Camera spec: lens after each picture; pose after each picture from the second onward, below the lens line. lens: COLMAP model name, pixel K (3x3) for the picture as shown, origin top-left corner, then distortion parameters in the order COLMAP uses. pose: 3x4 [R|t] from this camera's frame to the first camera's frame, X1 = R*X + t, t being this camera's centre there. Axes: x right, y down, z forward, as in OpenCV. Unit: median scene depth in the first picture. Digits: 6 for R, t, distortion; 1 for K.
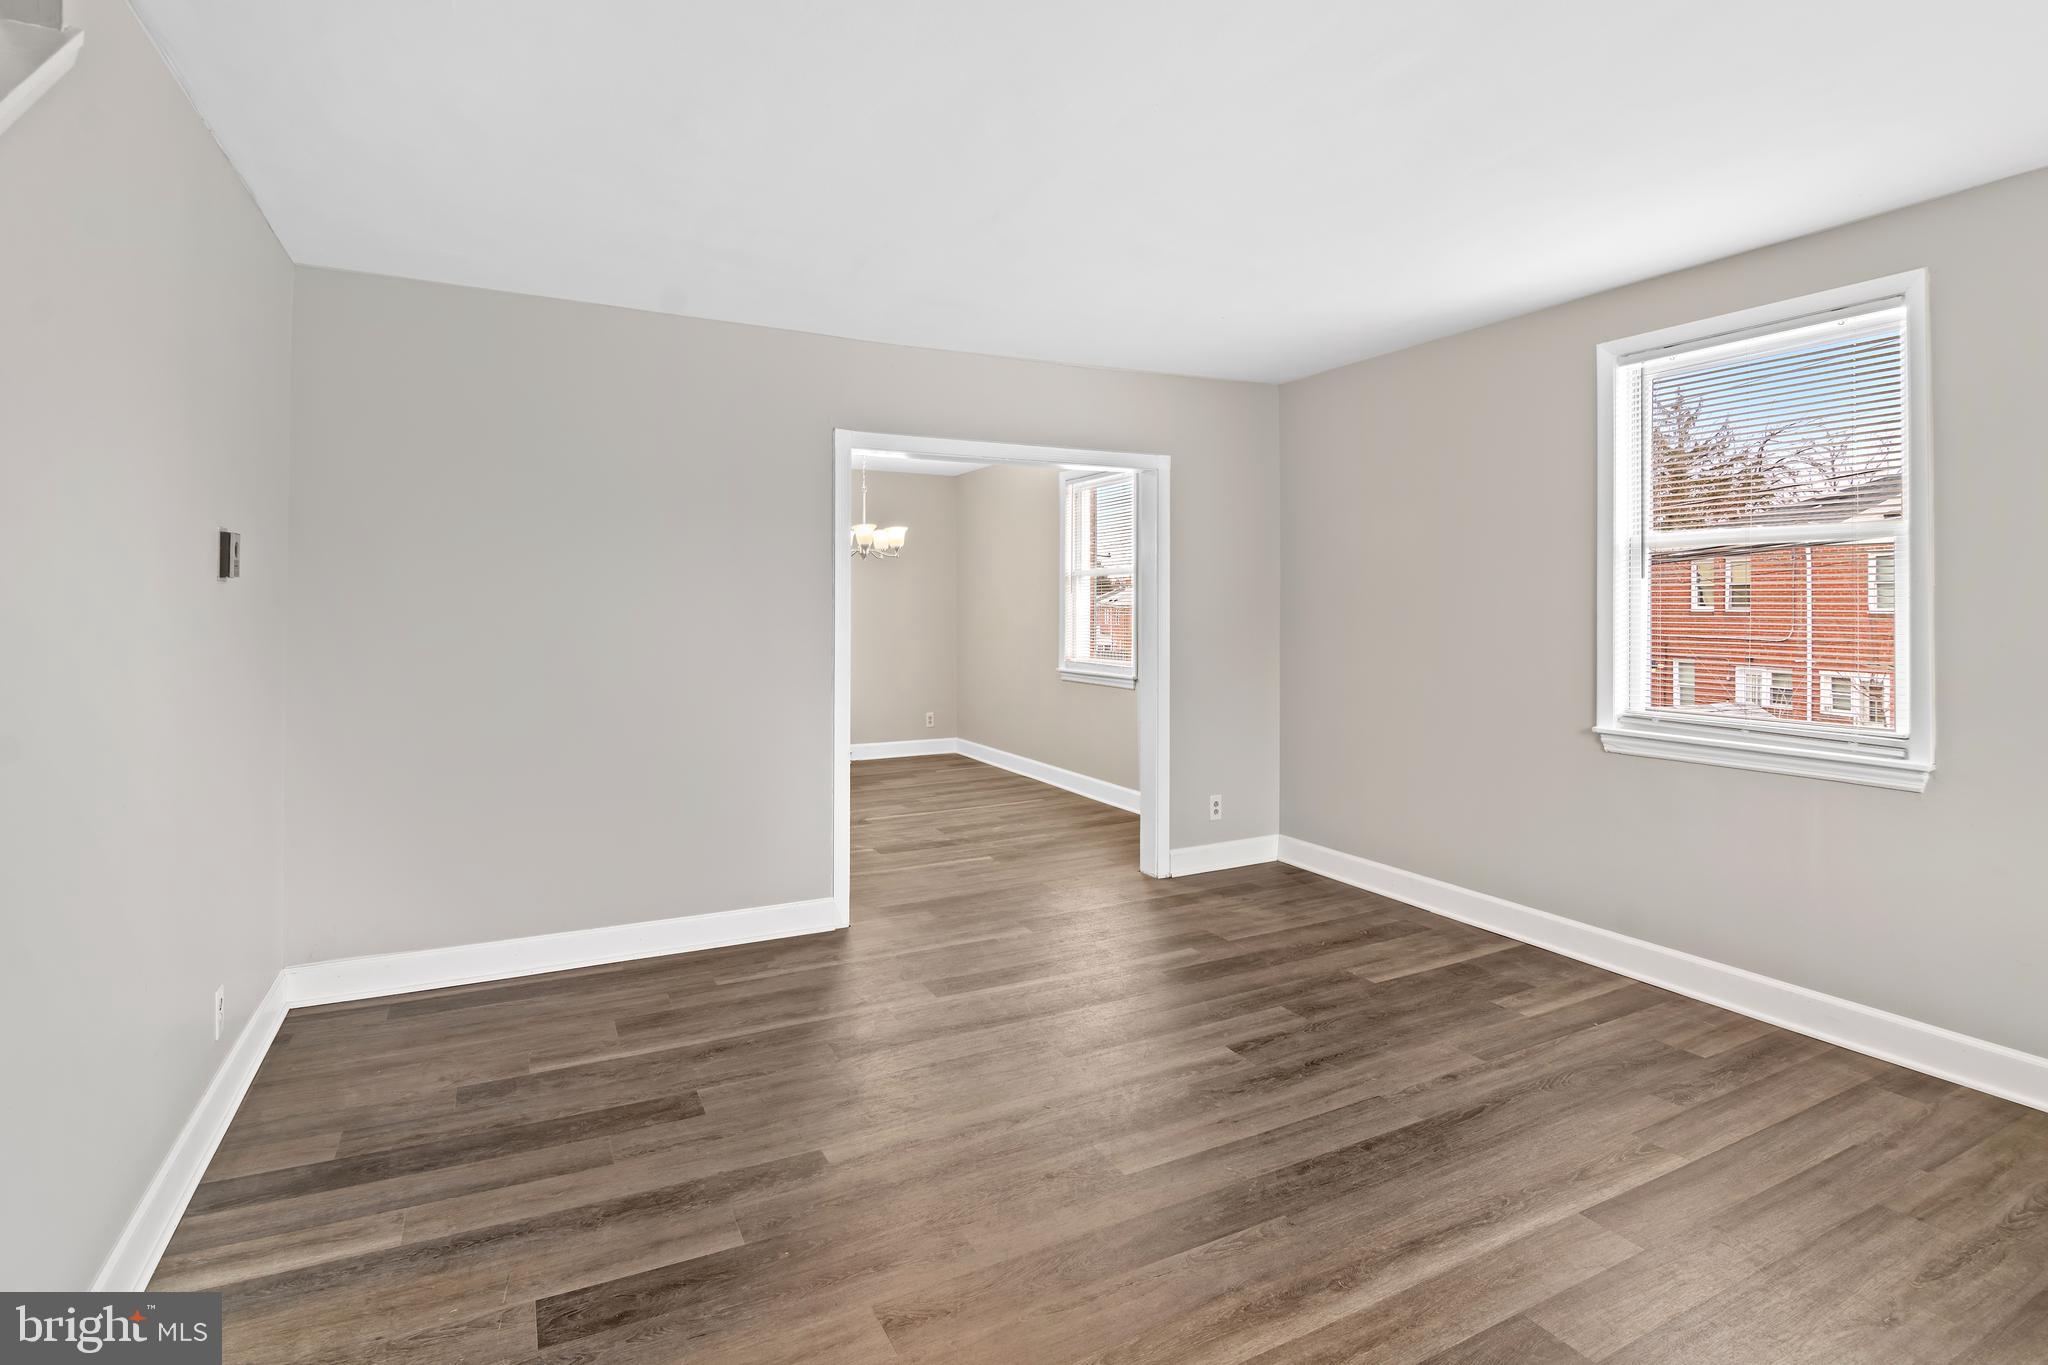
lens RADIAL K [[1021.7, 0, 1028.5], [0, 1021.7, 608.2], [0, 0, 1]] dist [-0.001894, -0.005209]
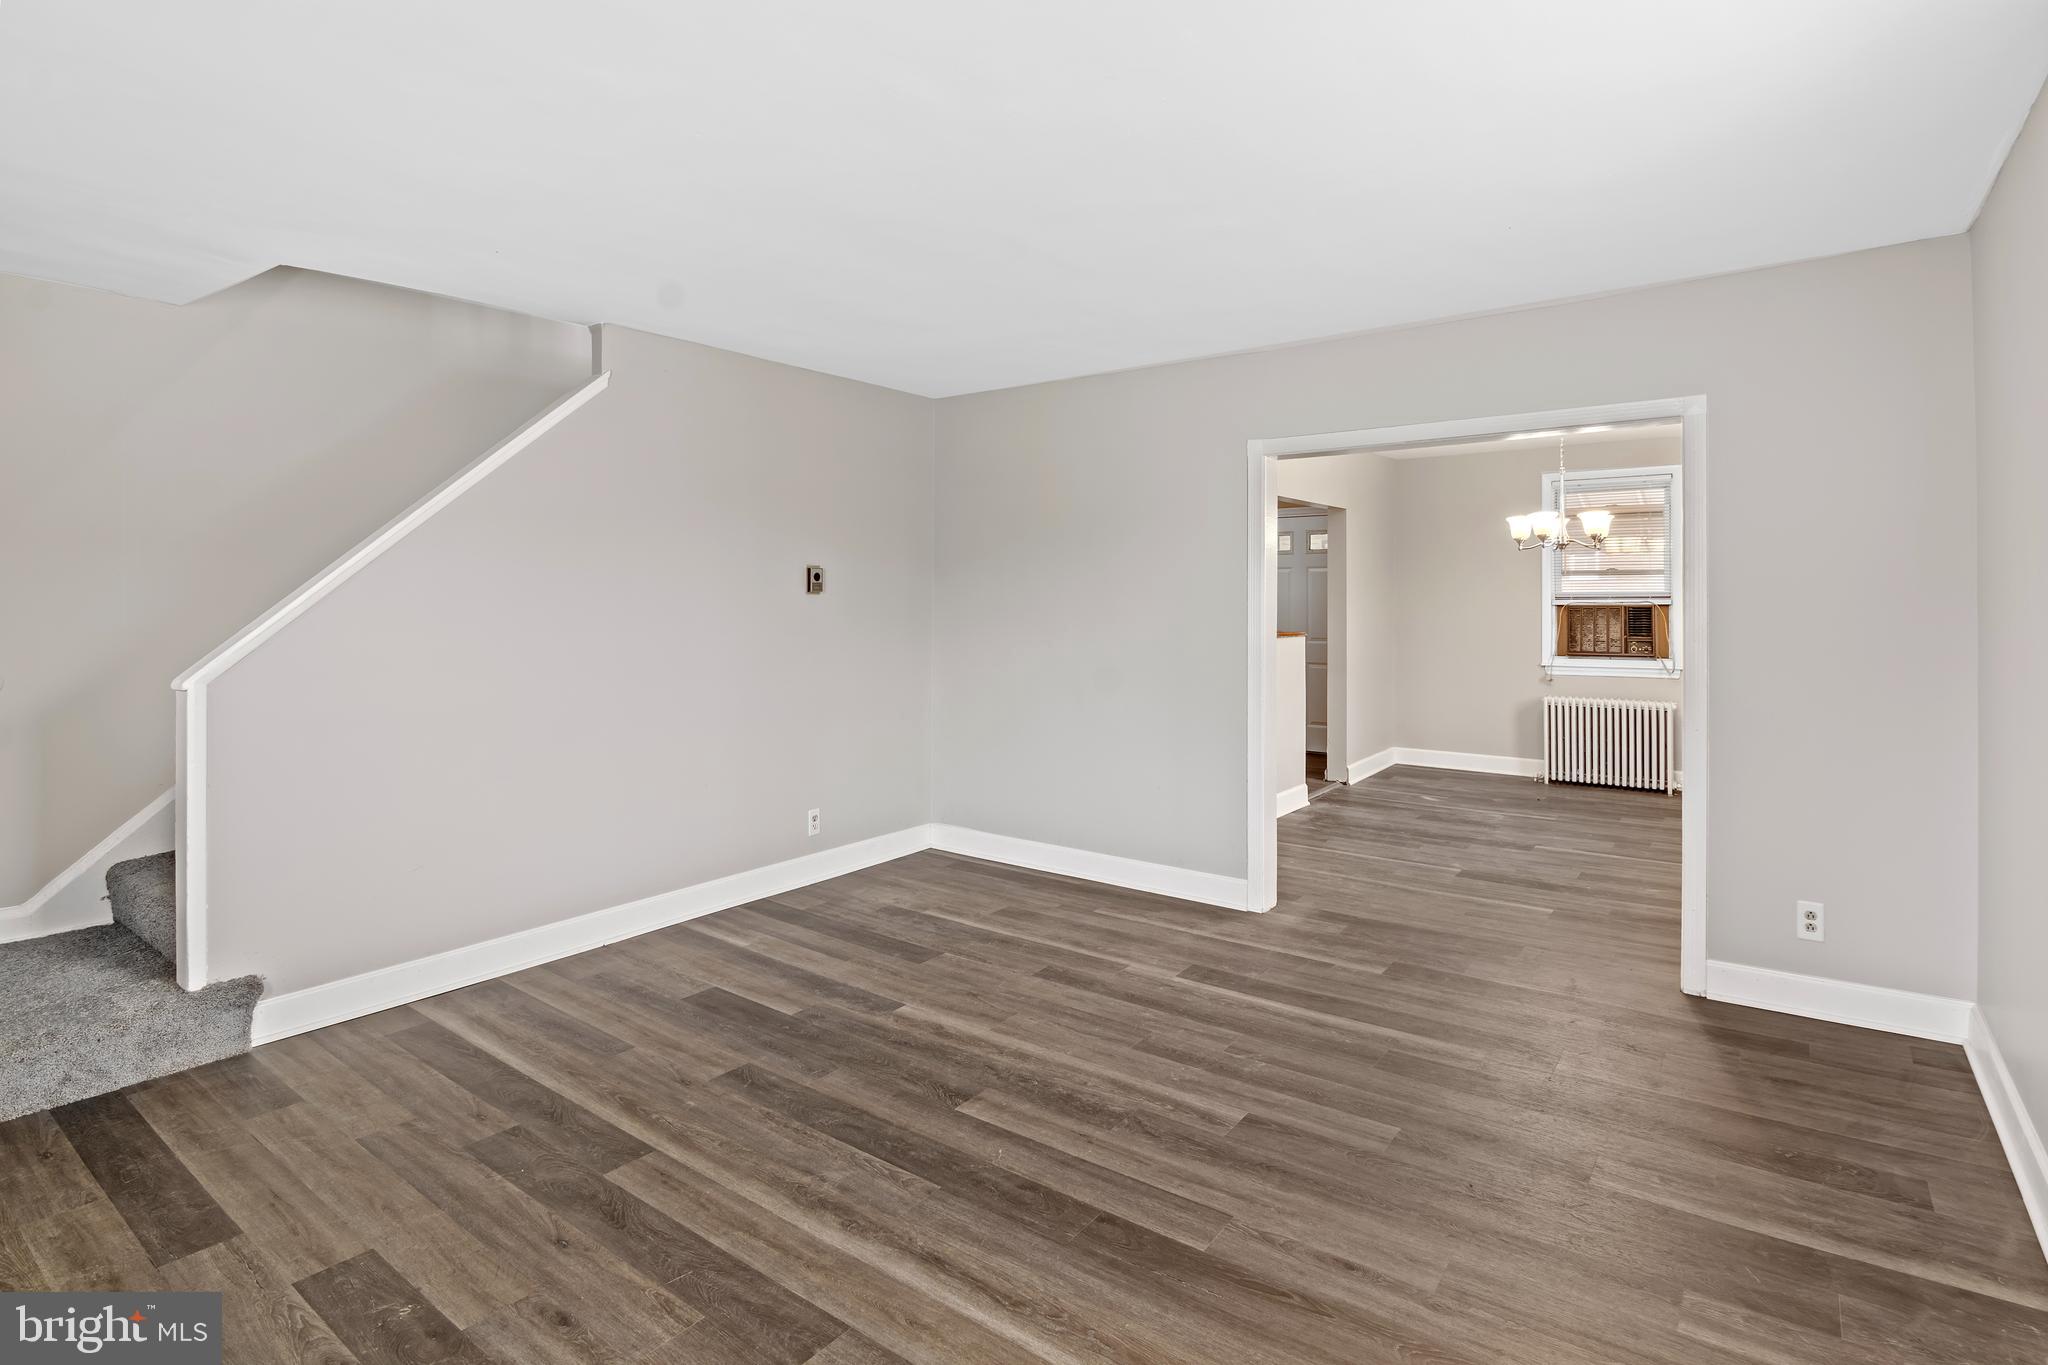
lens RADIAL K [[1021.7, 0, 1028.5], [0, 1021.7, 608.2], [0, 0, 1]] dist [-0.001894, -0.005209]
pose [[0.433288, 0.008359, -0.901217, 1.012839], [-0.000097, 0.999957, 0.009228, -0.017369], [0.901255, -0.003911, 0.433271, 0.503683]]
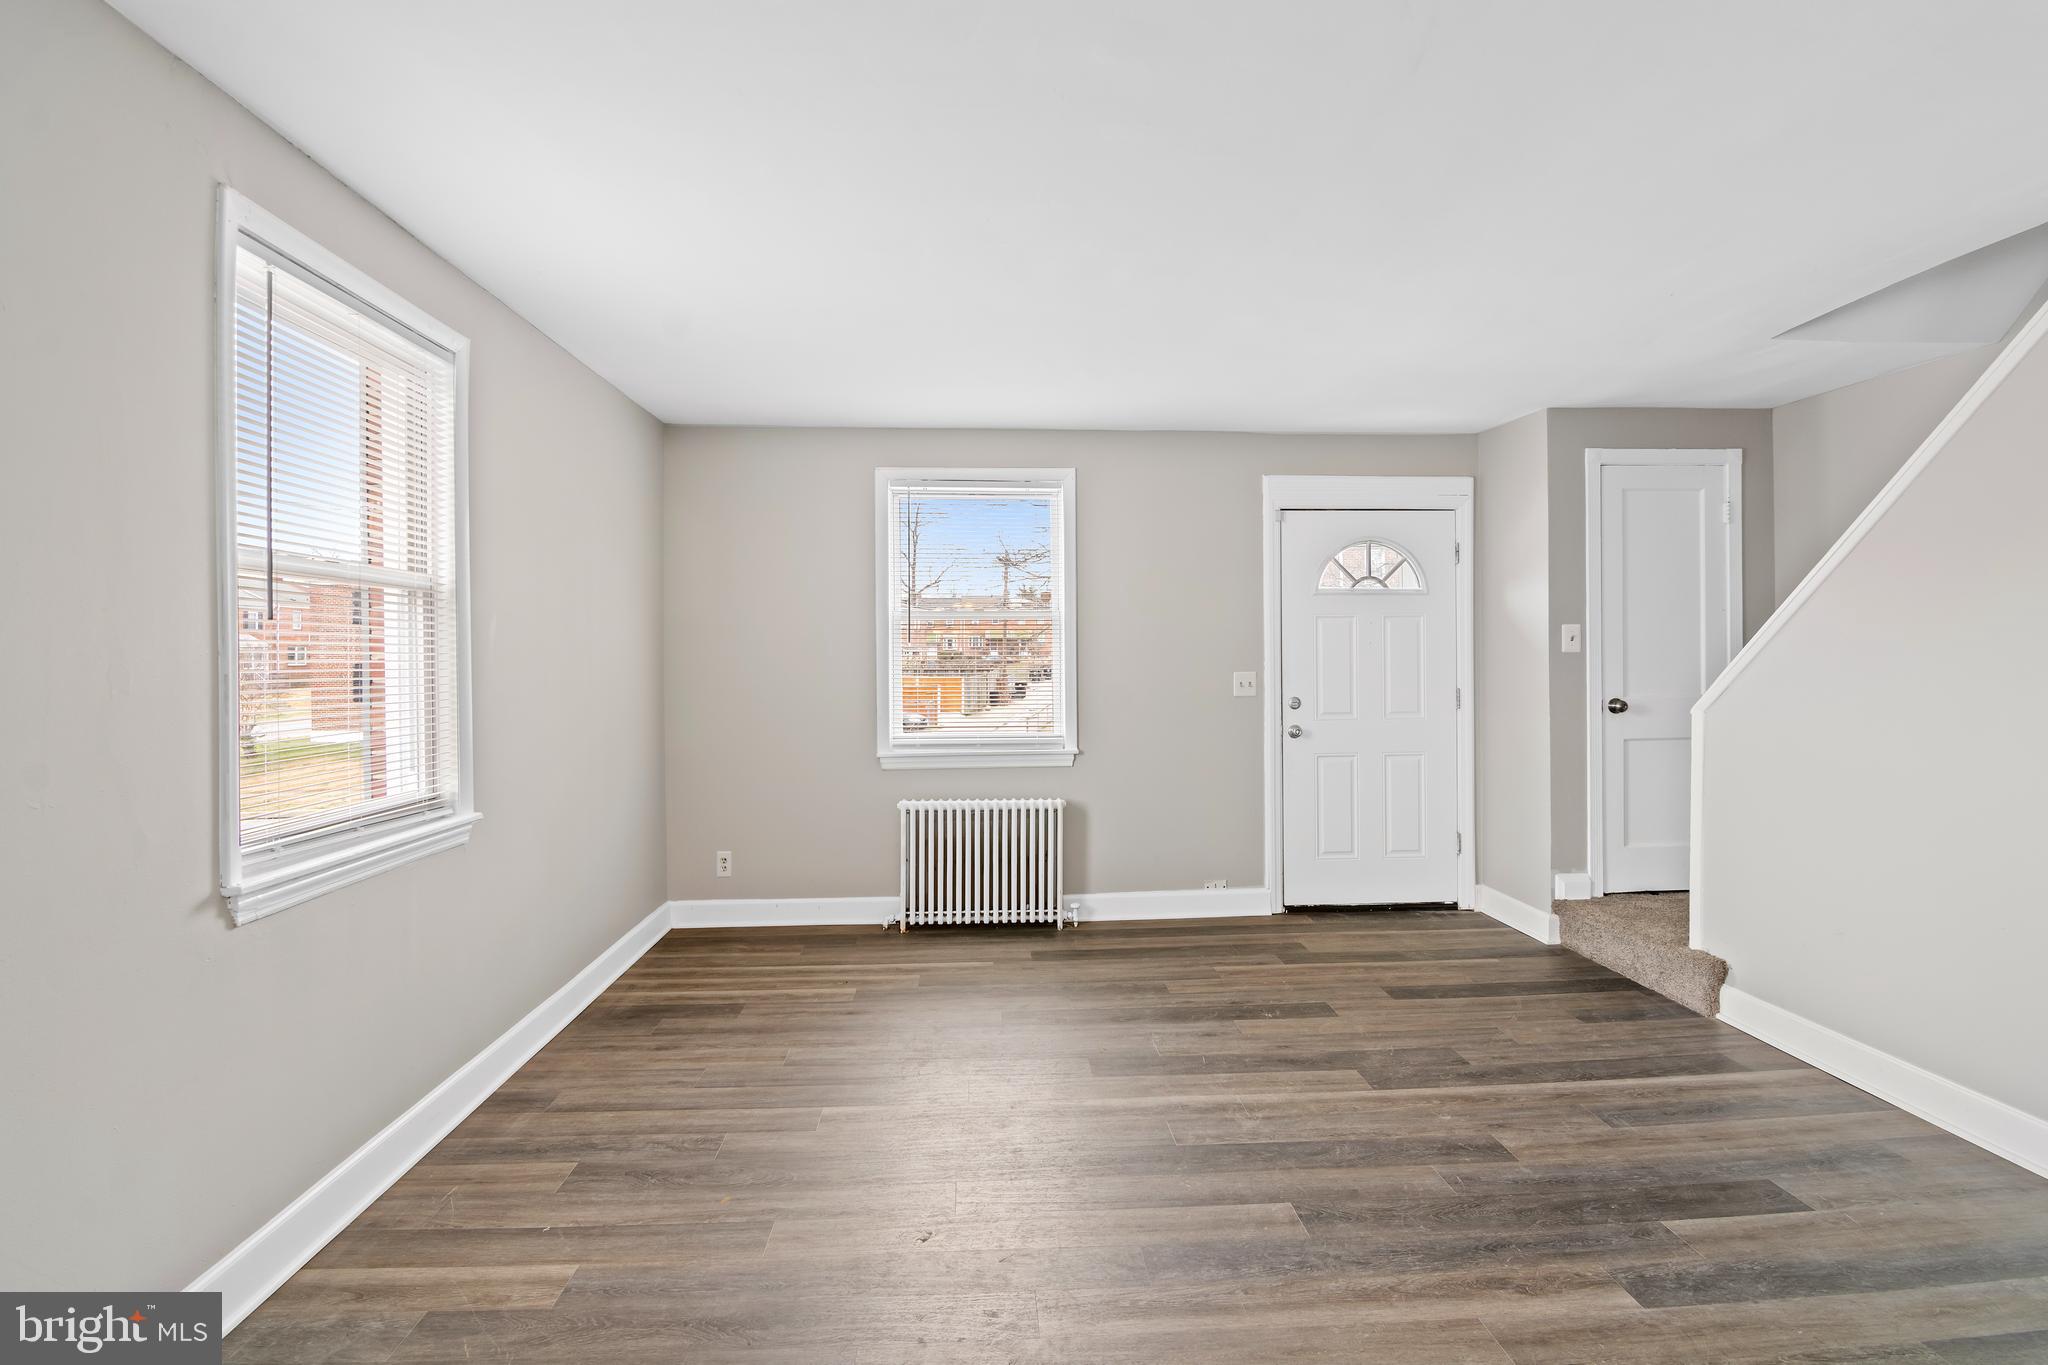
lens RADIAL K [[986.1, 0, 1031.7], [0, 986.1, 647.7], [0, 0, 1]] dist [-0.014689, -0.000247]
pose [[-0.912823, 0.009380, 0.408249, -0.068756], [0.006009, 0.999936, -0.009540, -0.006002], [-0.408312, -0.006255, -0.912821, 1.767600]]
